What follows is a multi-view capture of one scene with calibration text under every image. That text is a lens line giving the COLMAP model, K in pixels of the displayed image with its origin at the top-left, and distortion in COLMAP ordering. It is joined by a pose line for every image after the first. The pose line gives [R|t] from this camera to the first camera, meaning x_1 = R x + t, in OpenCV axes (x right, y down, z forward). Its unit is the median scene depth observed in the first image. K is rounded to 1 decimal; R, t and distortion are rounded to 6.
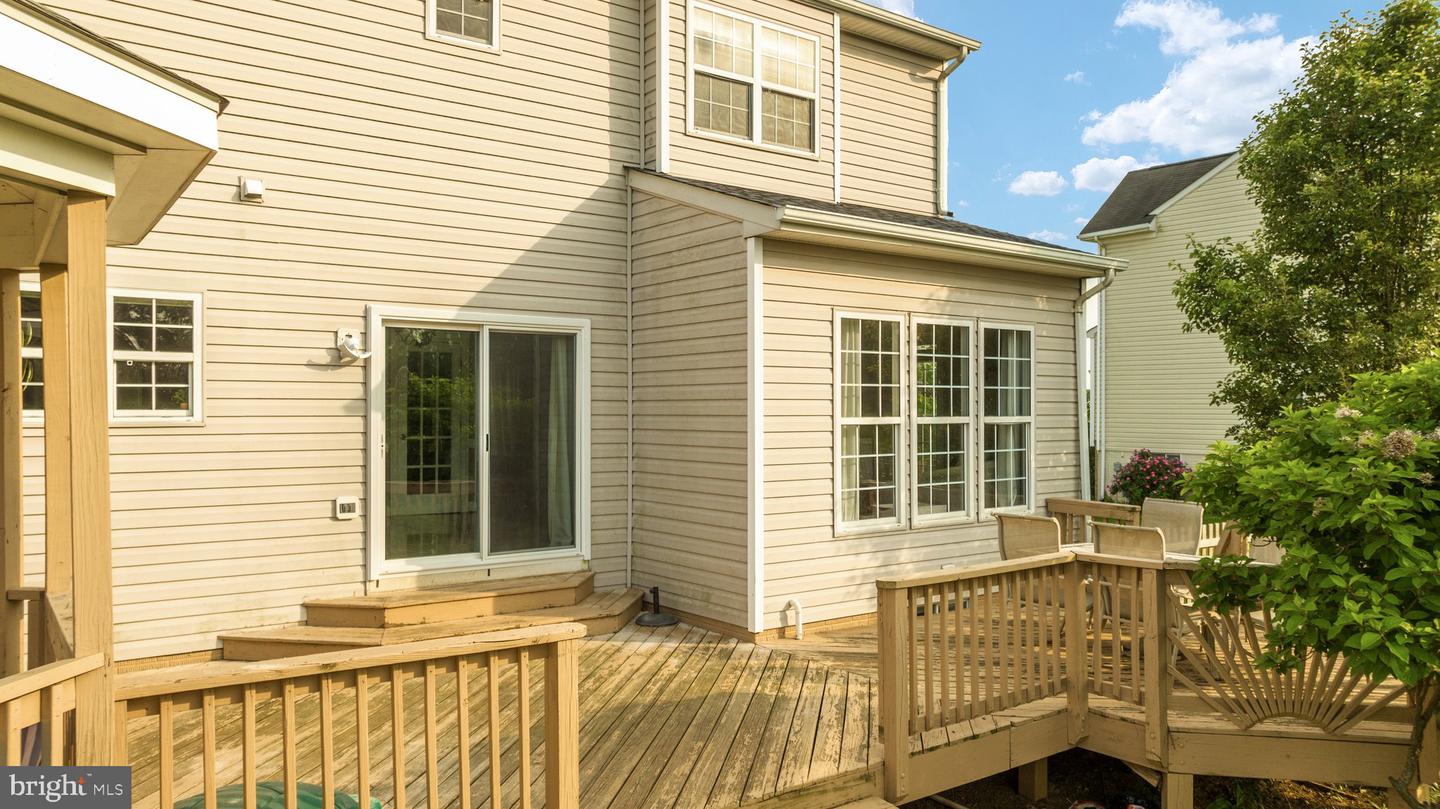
lens RADIAL K [[1014.6, 0, 726.2], [0, 1014.6, 411.8], [0, 0, 1]] dist [-0.004471, -0.001319]
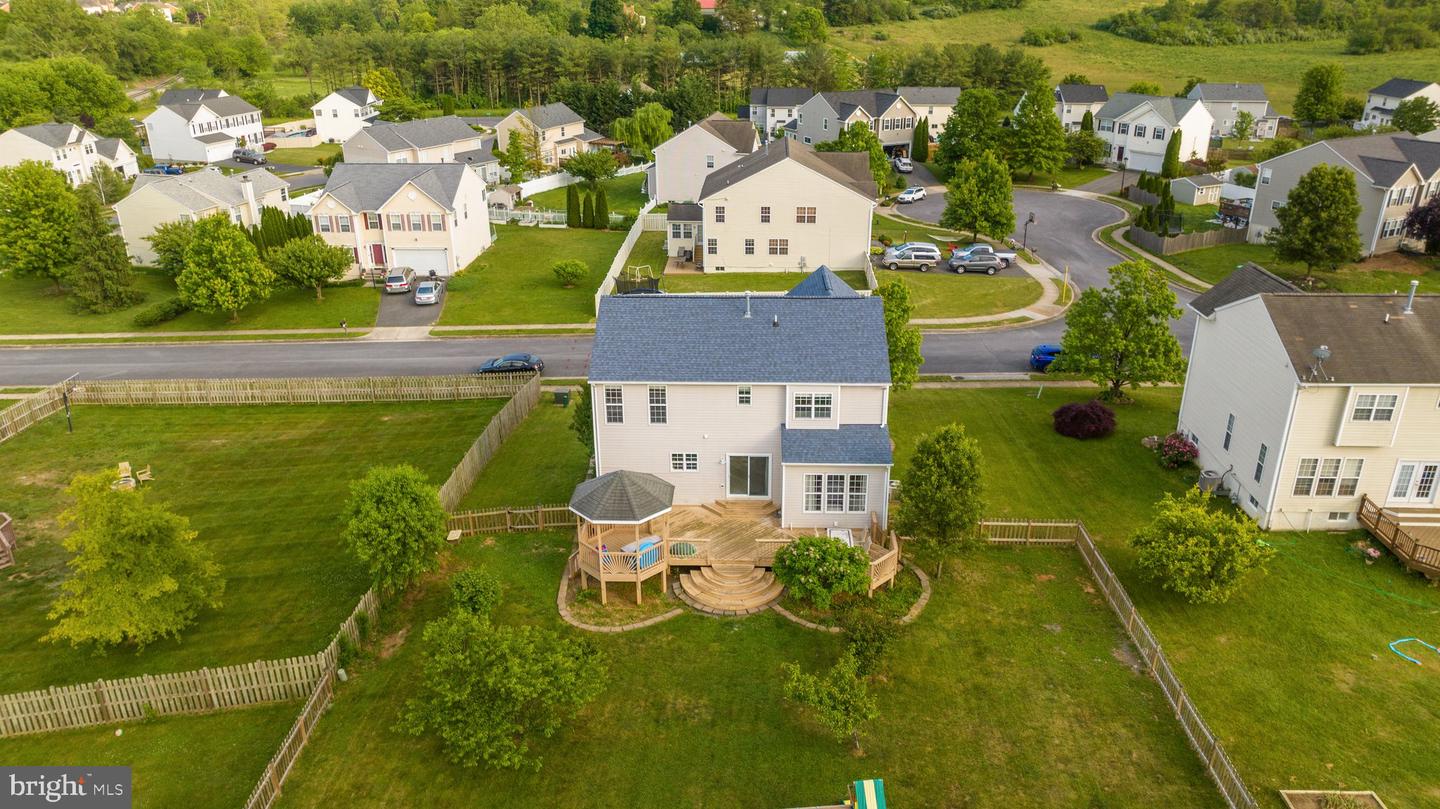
lens RADIAL K [[1006.4, 0, 719.8], [0, 1006.4, 400.7], [0, 0, 1]] dist [-0.019361, 0.007260]
pose [[0.780130, 0.235053, -0.579782, 2.369553], [0.005897, 0.923932, 0.382512, -2.143291], [0.625590, -0.301828, 0.719401, -2.489673]]
